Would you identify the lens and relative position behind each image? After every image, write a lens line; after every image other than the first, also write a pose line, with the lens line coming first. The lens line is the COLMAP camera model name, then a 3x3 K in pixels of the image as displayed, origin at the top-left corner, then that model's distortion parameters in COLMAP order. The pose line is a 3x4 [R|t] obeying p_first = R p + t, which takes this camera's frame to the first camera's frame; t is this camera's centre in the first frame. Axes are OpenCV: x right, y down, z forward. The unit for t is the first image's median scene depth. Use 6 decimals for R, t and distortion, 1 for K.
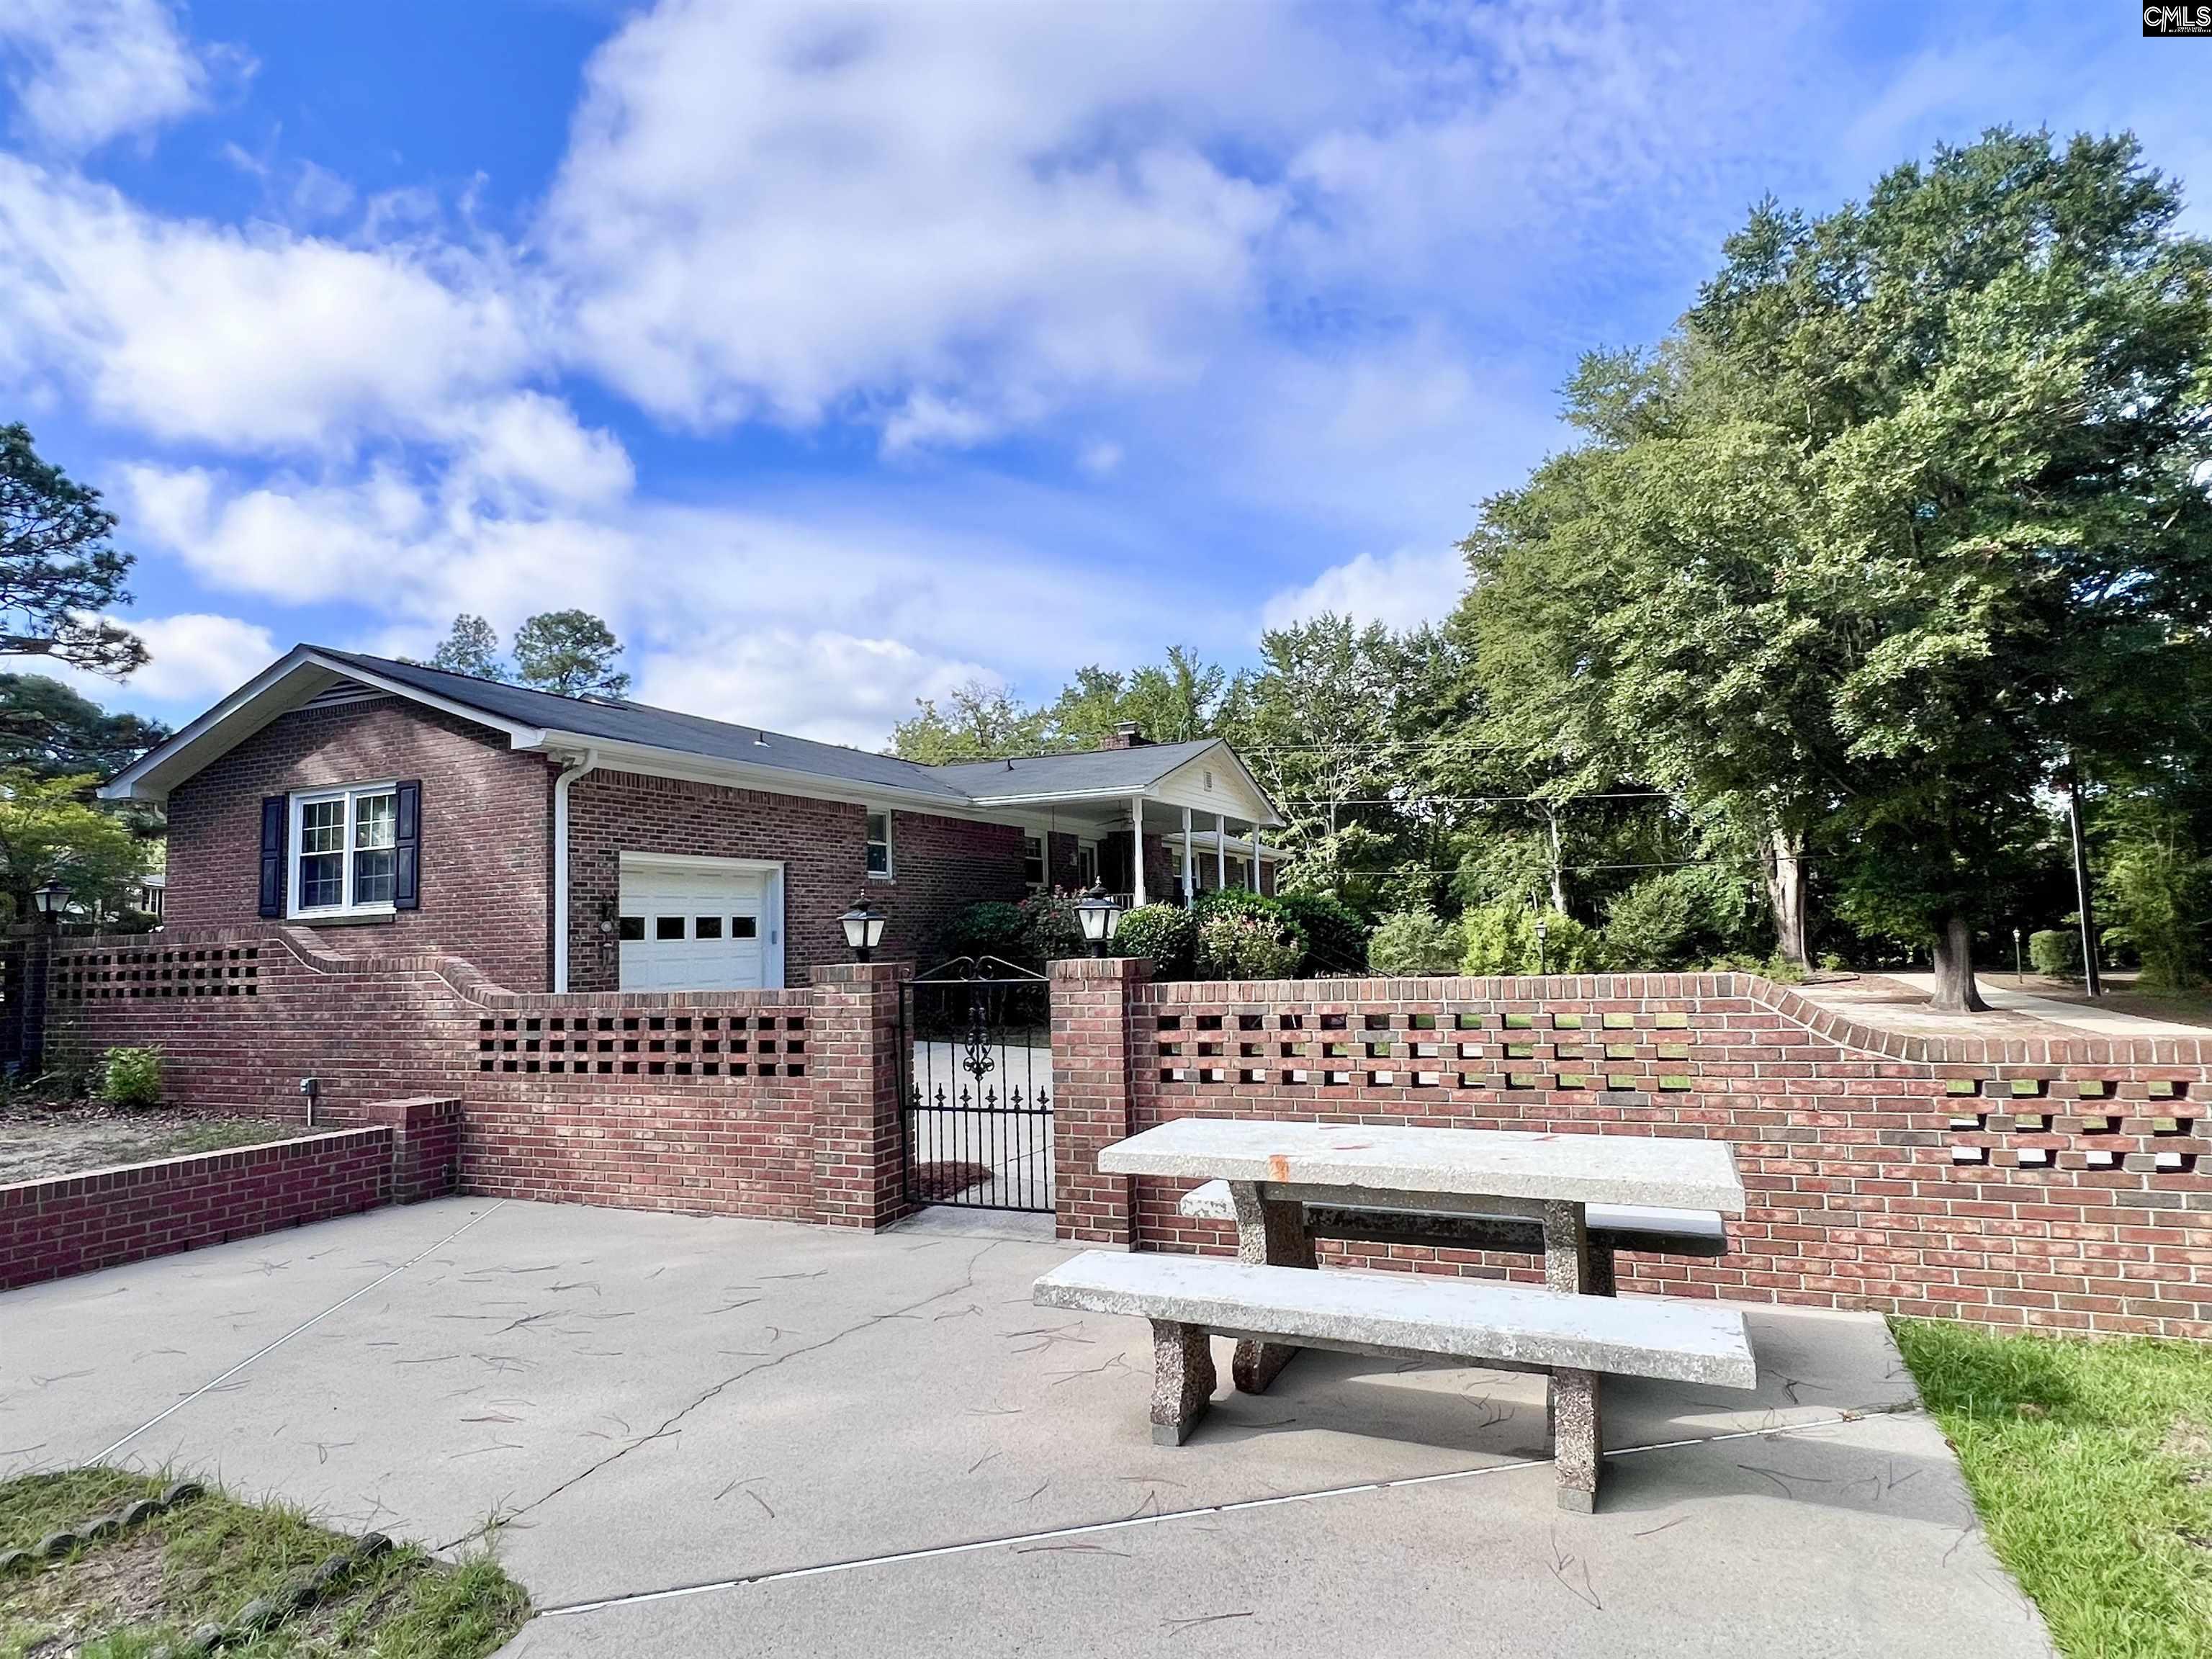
lens RADIAL K [[1236.5, 0, 1106.4], [0, 1236.5, 834.0], [0, 0, 1]] dist [-0.000384, -0.000908]
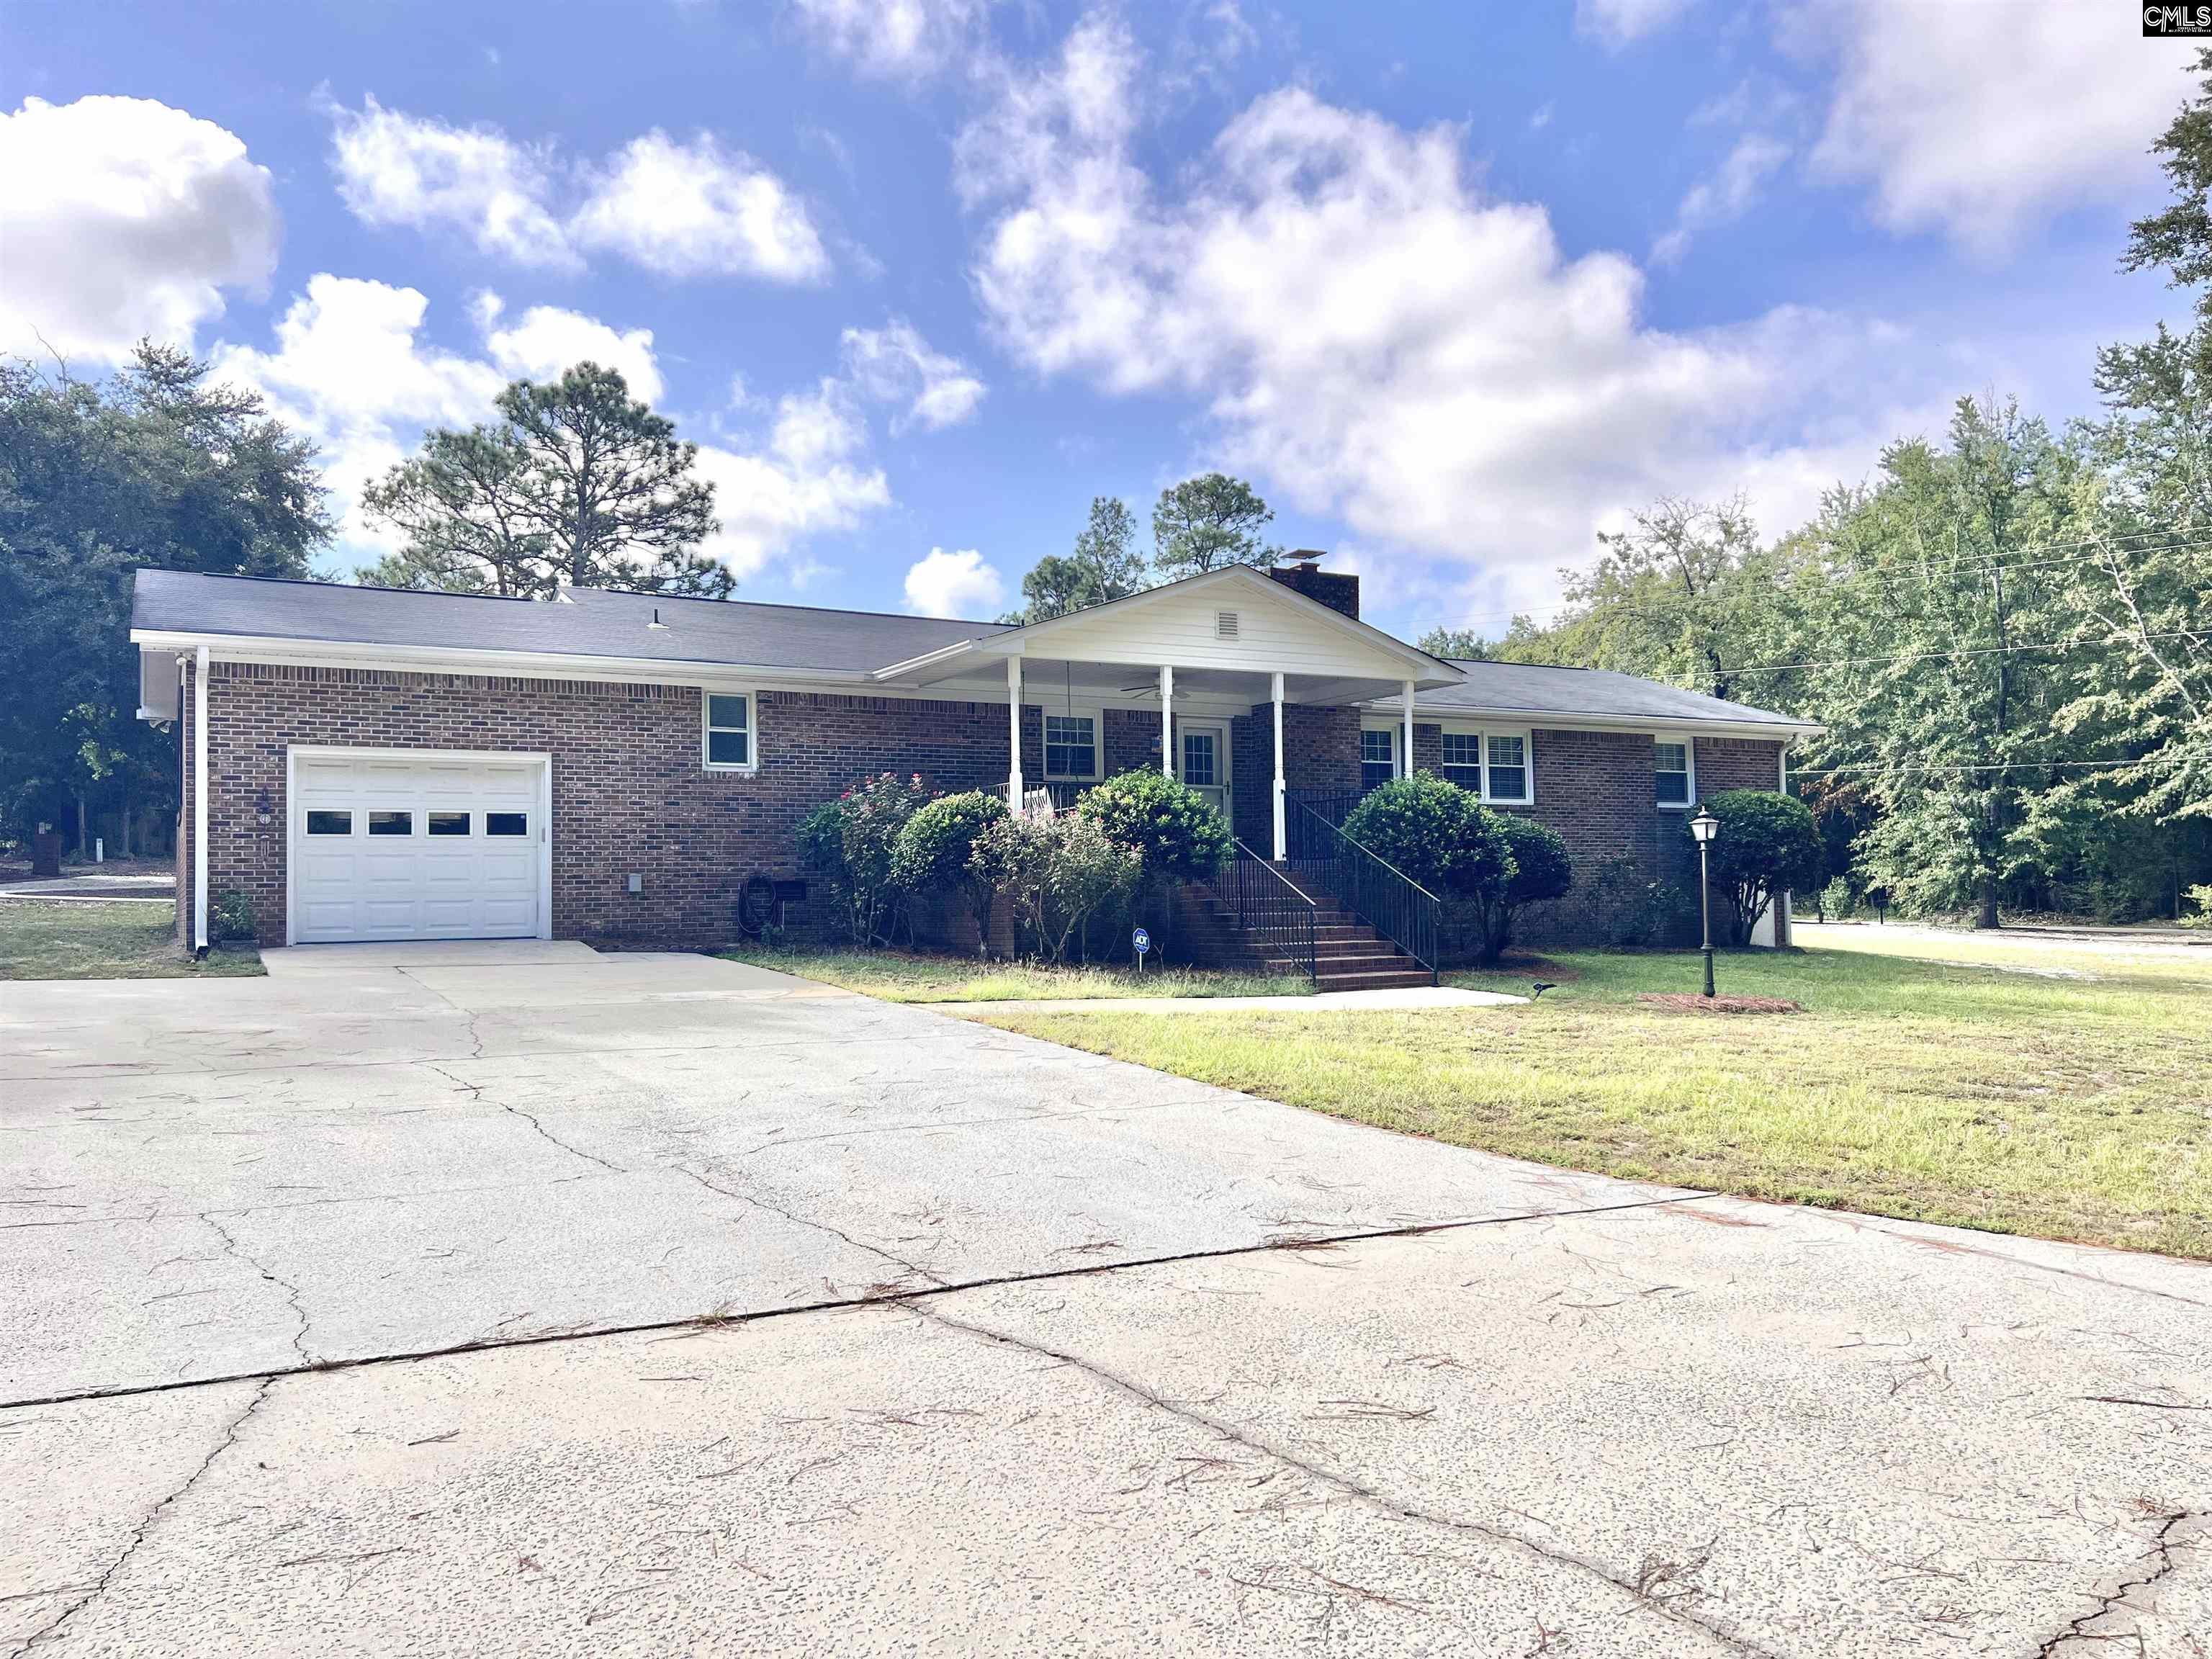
lens RADIAL K [[1666.5, 0, 1106.4], [0, 1666.5, 829.1], [0, 0, 1]] dist [0.056156, 0.000812]
pose [[0.817248, -0.012532, -0.576150, 0.664685], [0.041535, 0.998444, 0.037198, 0.041587], [0.574787, -0.054331, 0.816497, 0.185845]]
